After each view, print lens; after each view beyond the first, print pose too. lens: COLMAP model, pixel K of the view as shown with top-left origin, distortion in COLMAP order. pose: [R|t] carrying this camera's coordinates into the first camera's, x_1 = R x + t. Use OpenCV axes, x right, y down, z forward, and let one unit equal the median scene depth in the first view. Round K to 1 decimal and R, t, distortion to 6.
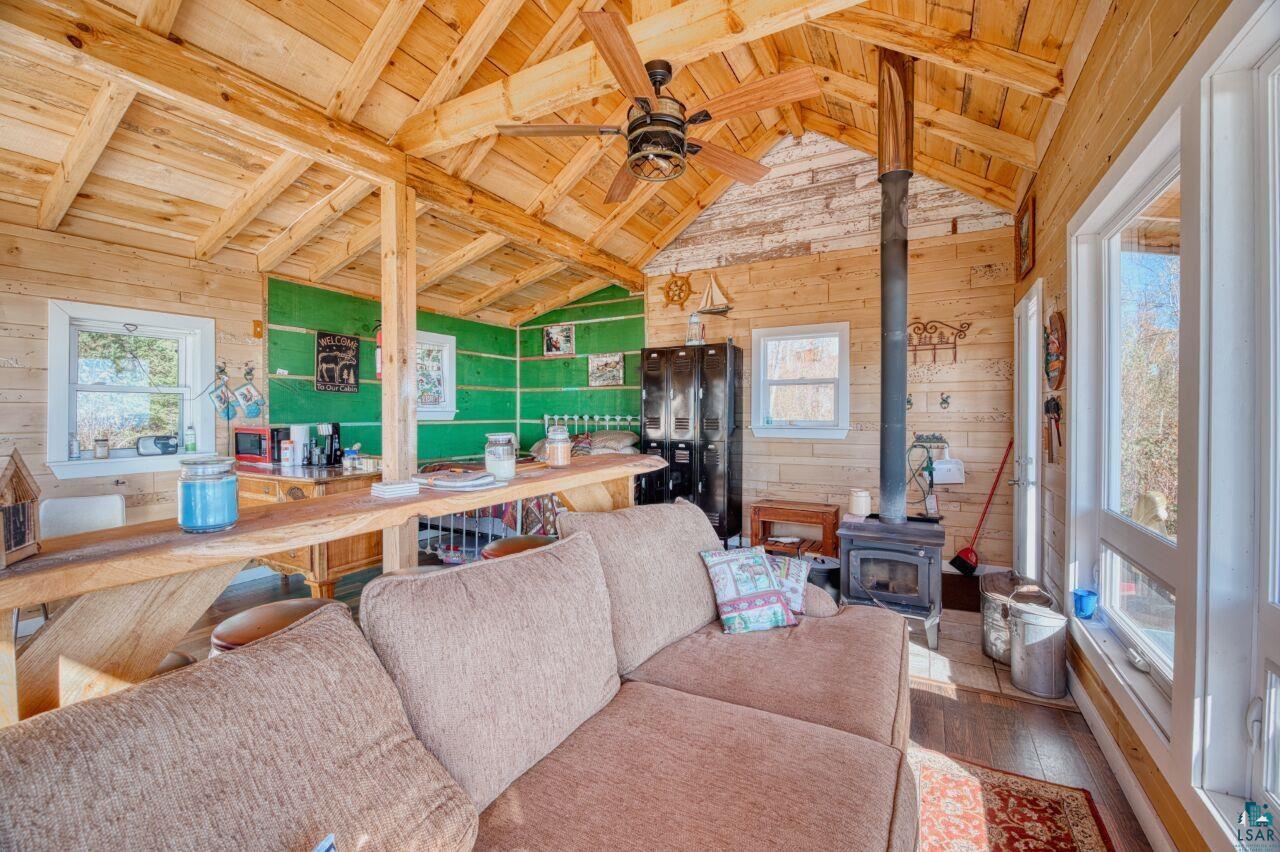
lens RADIAL K [[513.6, 0, 640.8], [0, 513.6, 420.8], [0, 0, 1]] dist [-0.028334, -0.001263]
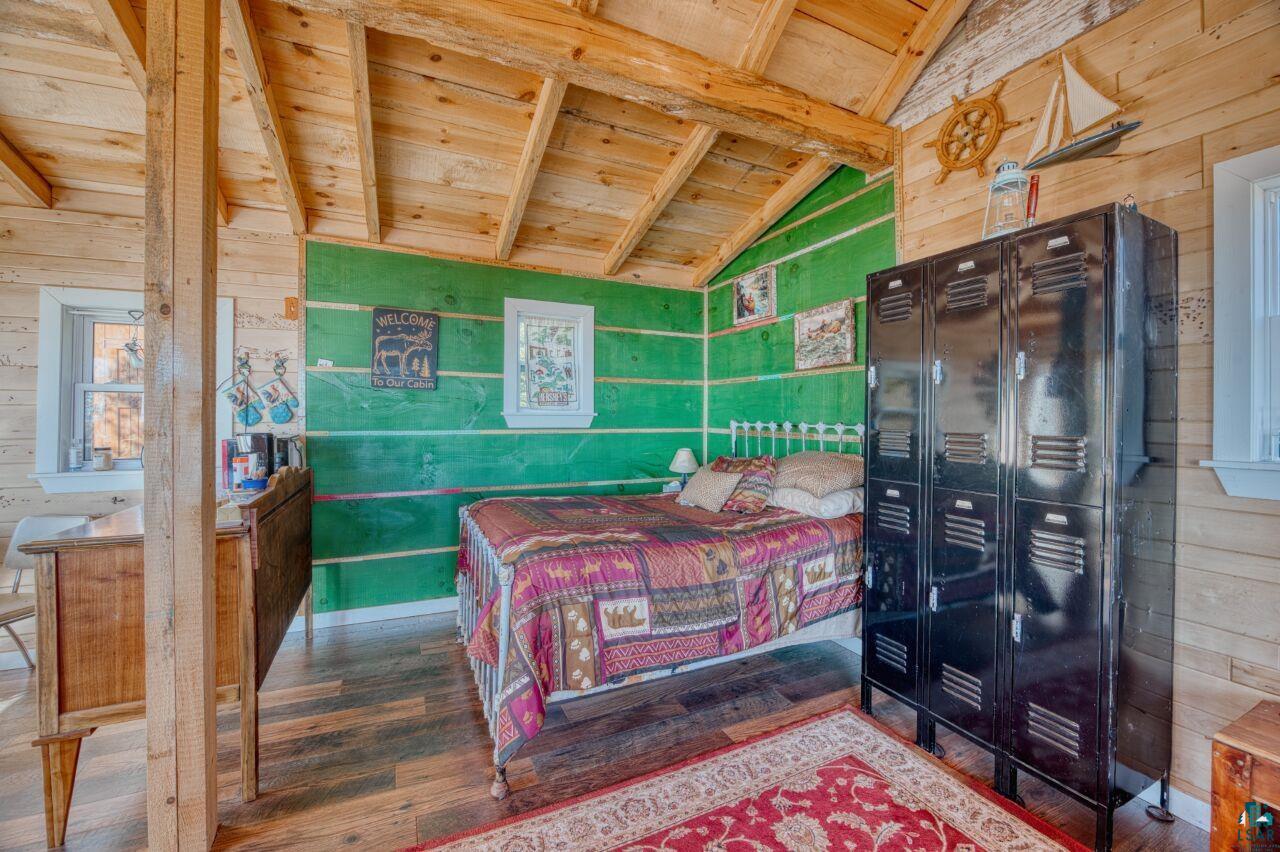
lens RADIAL K [[513.6, 0, 641.2], [0, 513.6, 425.8], [0, 0, 1]] dist [-0.028334, -0.001263]
pose [[0.817878, 0.012569, -0.575254, 0.089415], [-0.010922, 0.999920, 0.006319, -0.009348], [0.575288, 0.001115, 0.817950, 0.485787]]
